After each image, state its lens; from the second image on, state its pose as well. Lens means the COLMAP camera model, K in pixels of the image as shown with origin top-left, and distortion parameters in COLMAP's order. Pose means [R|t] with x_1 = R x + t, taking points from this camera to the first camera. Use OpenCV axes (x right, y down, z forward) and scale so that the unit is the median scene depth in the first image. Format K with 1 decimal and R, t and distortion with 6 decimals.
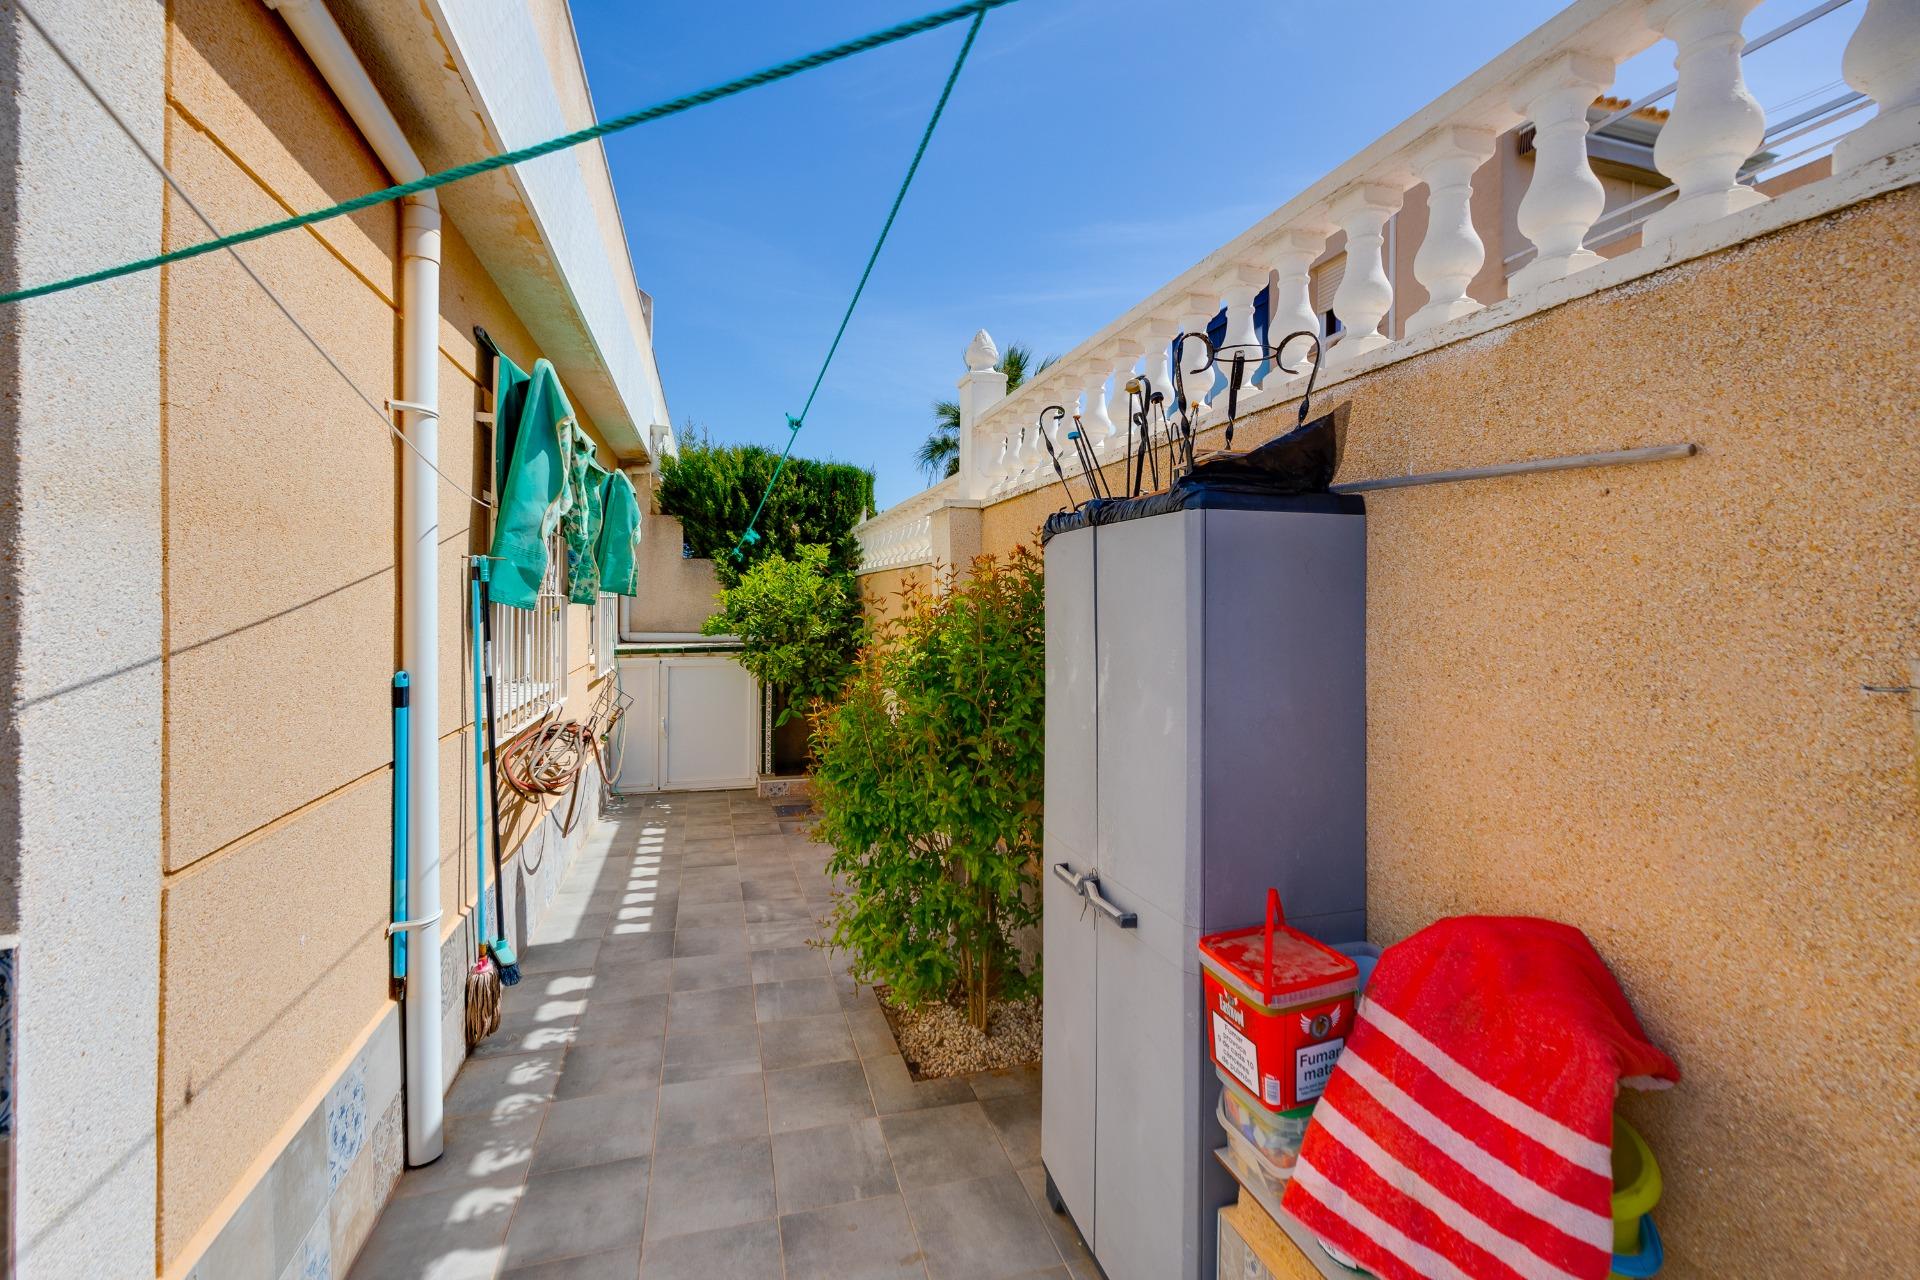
lens RADIAL K [[794.3, 0, 945.0], [0, 794.3, 593.9], [0, 0, 1]] dist [0.000229, -0.000105]
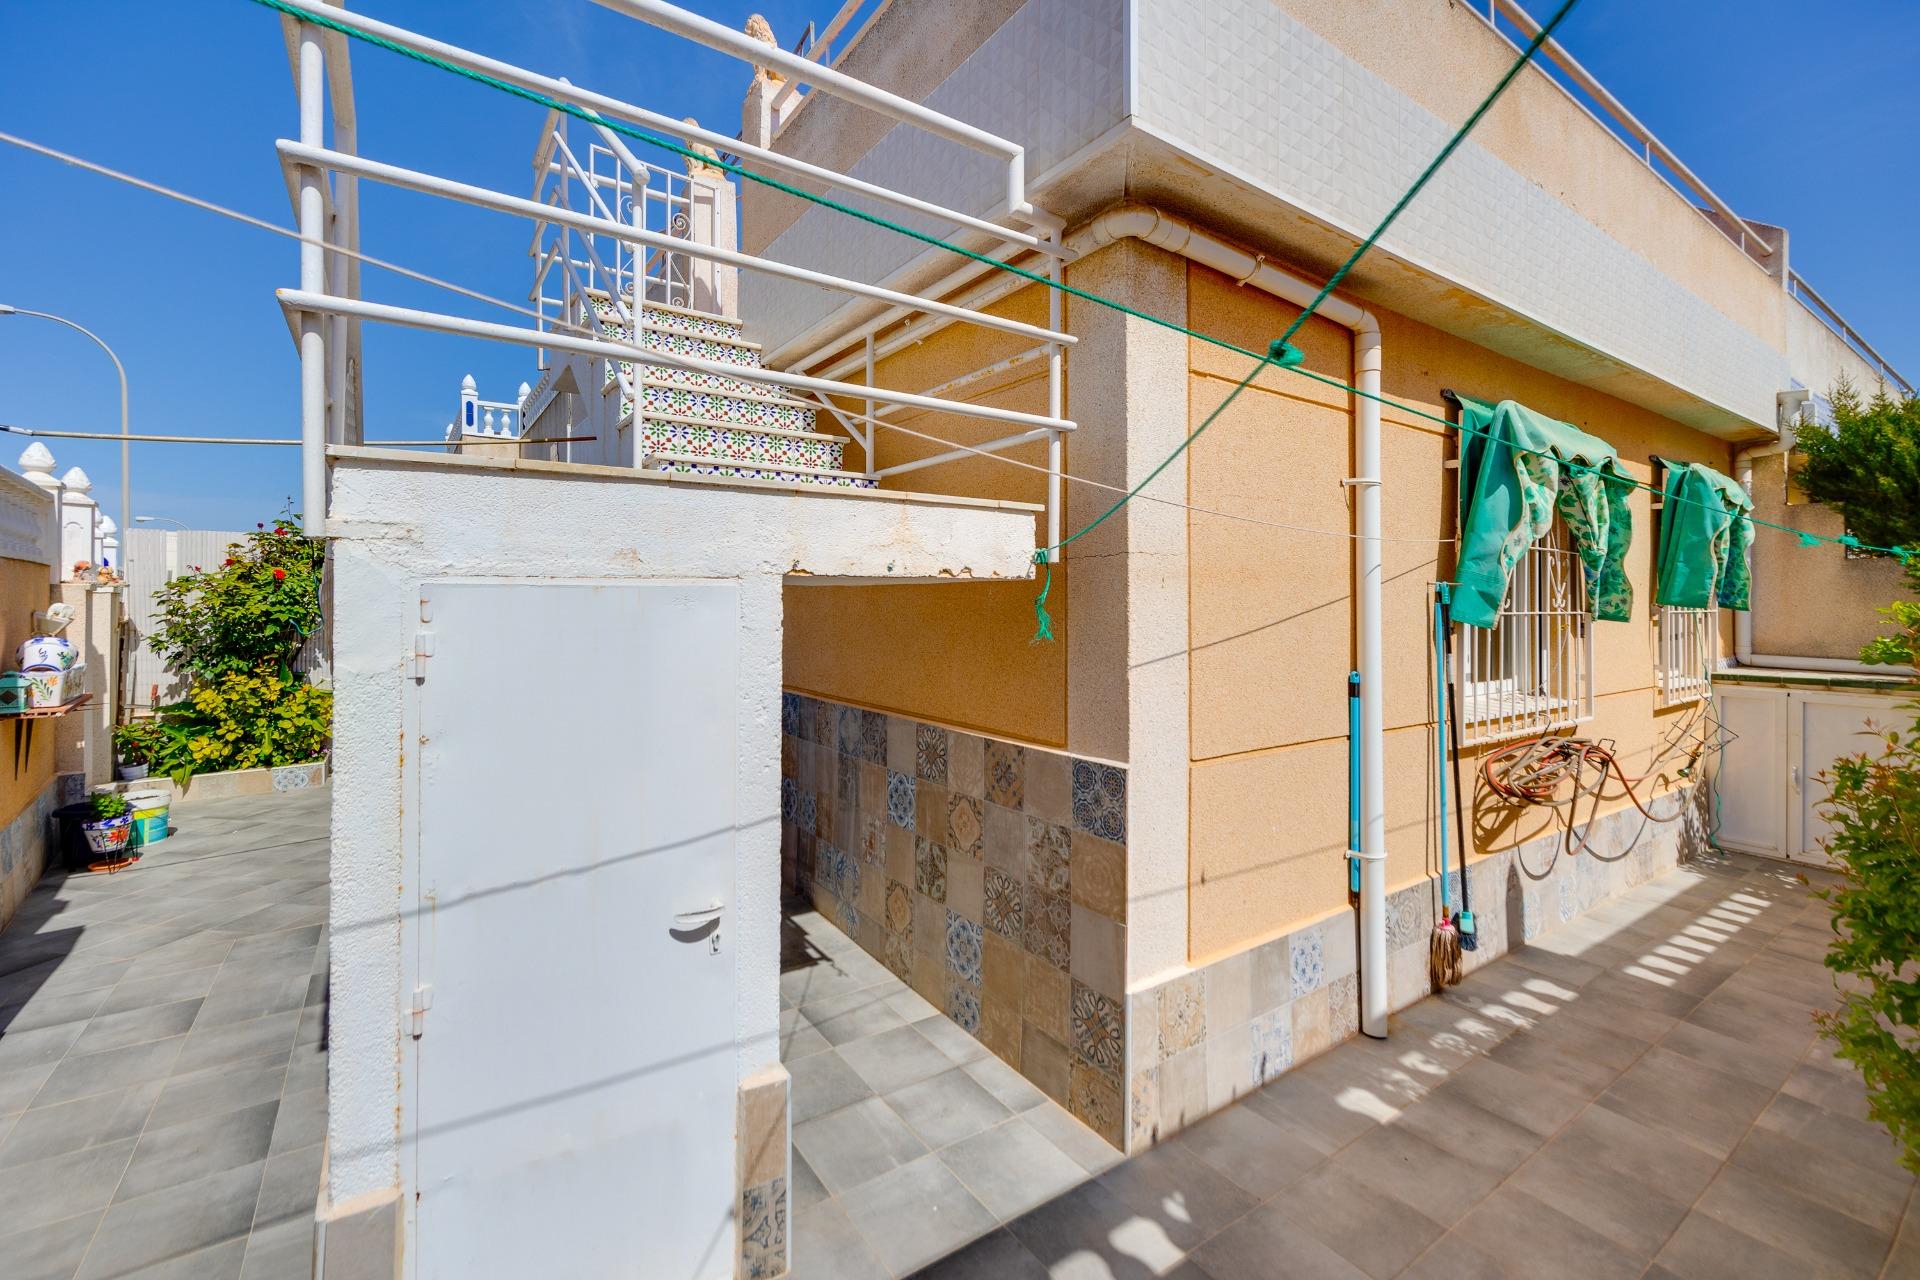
lens RADIAL K [[813.3, 0, 932.7], [0, 813.3, 601.9], [0, 0, 1]] dist [-0.000598, 0.000331]
pose [[0.305307, 0.003134, -0.952249, 0.195290], [0.001733, 0.999991, 0.003846, -0.013637], [0.952252, -0.002824, 0.305299, -0.061038]]
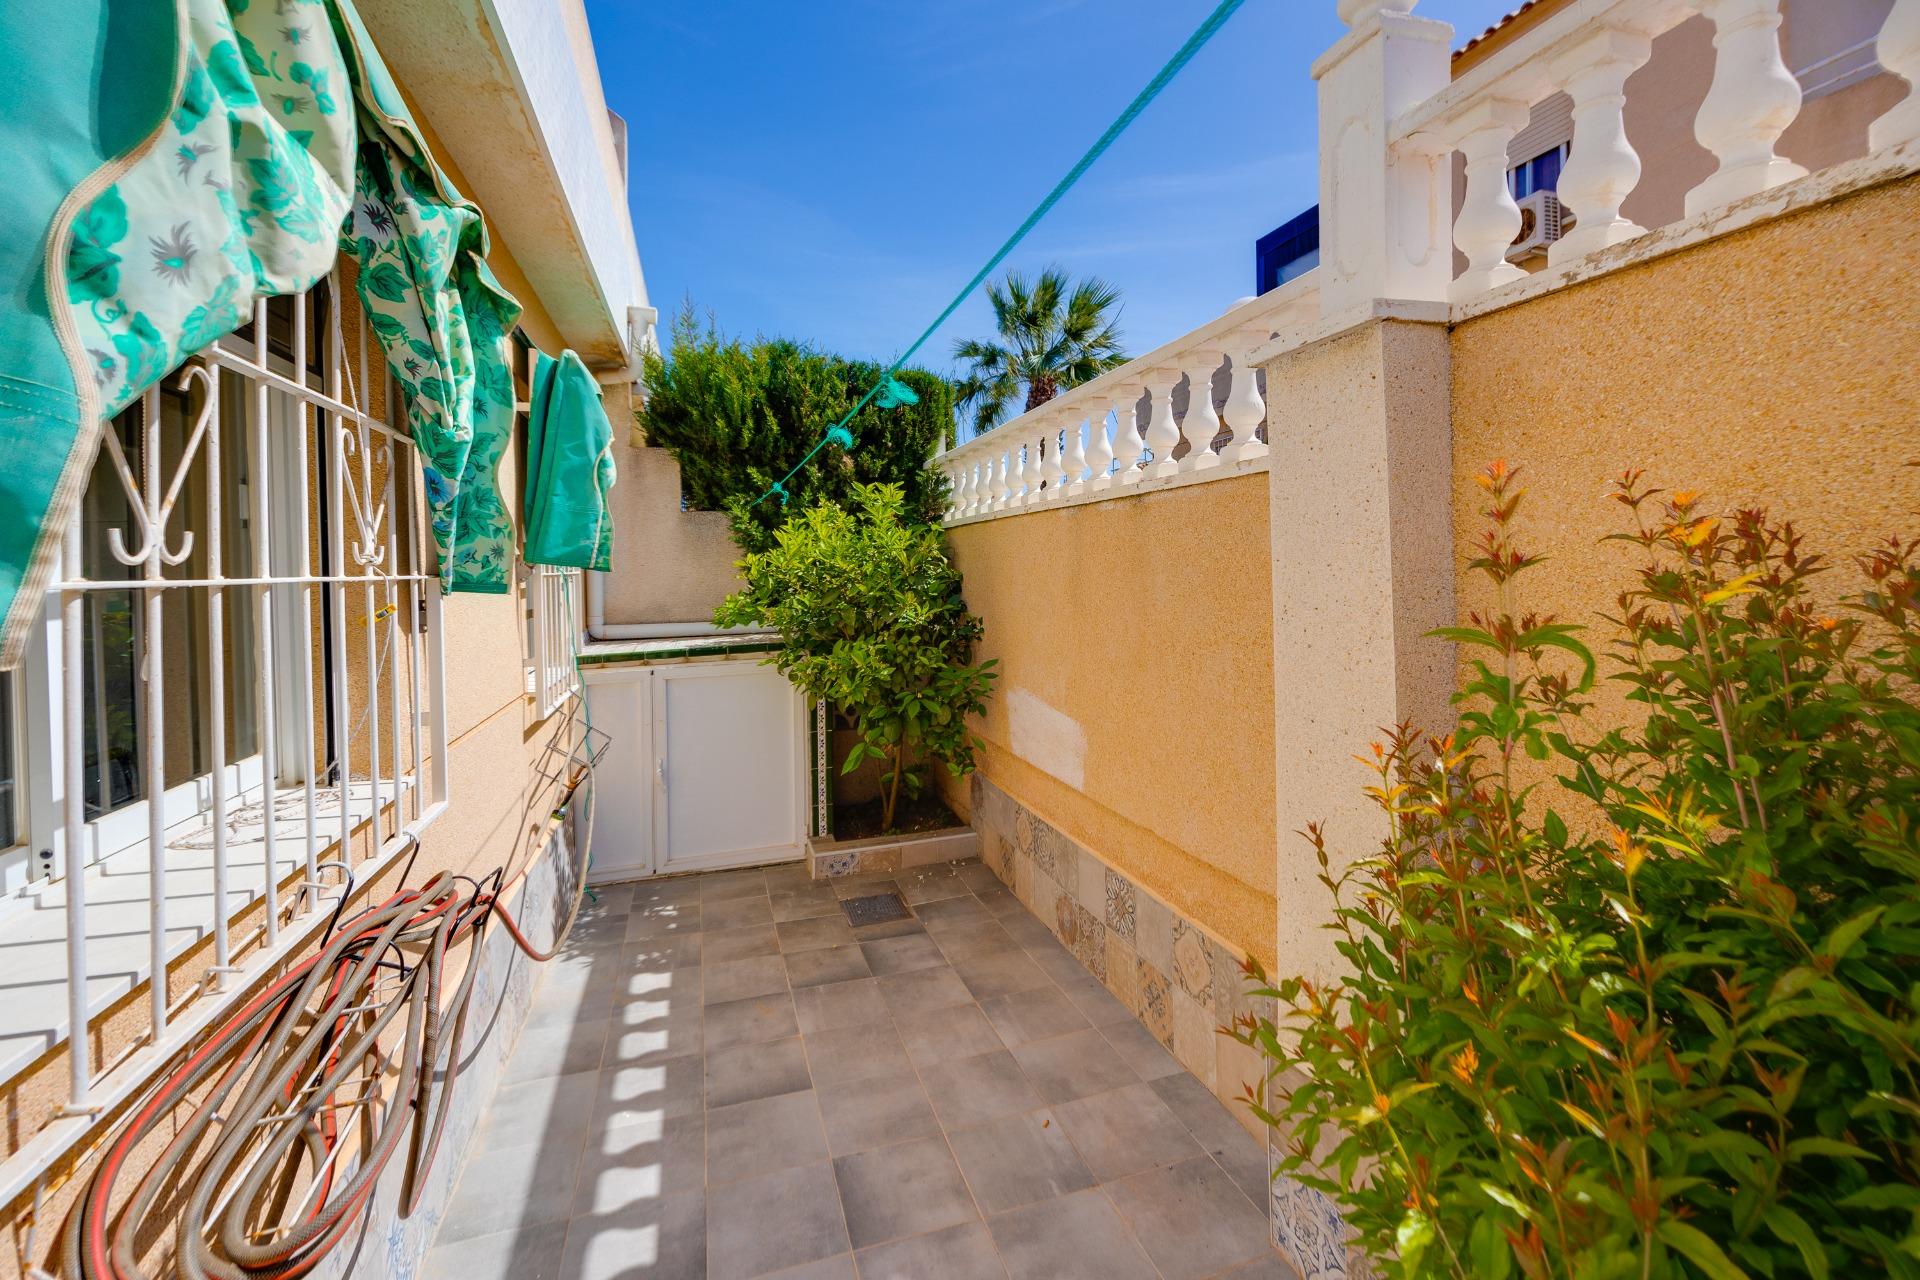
lens RADIAL K [[802.3, 0, 960.2], [0, 802.3, 539.4], [0, 0, 1]] dist [-0.004027, -0.000197]
pose [[0.999112, -0.033554, 0.025485, -0.165086], [0.034063, 0.999224, -0.019798, 0.000302], [-0.024801, 0.020649, 0.999479, 0.465529]]
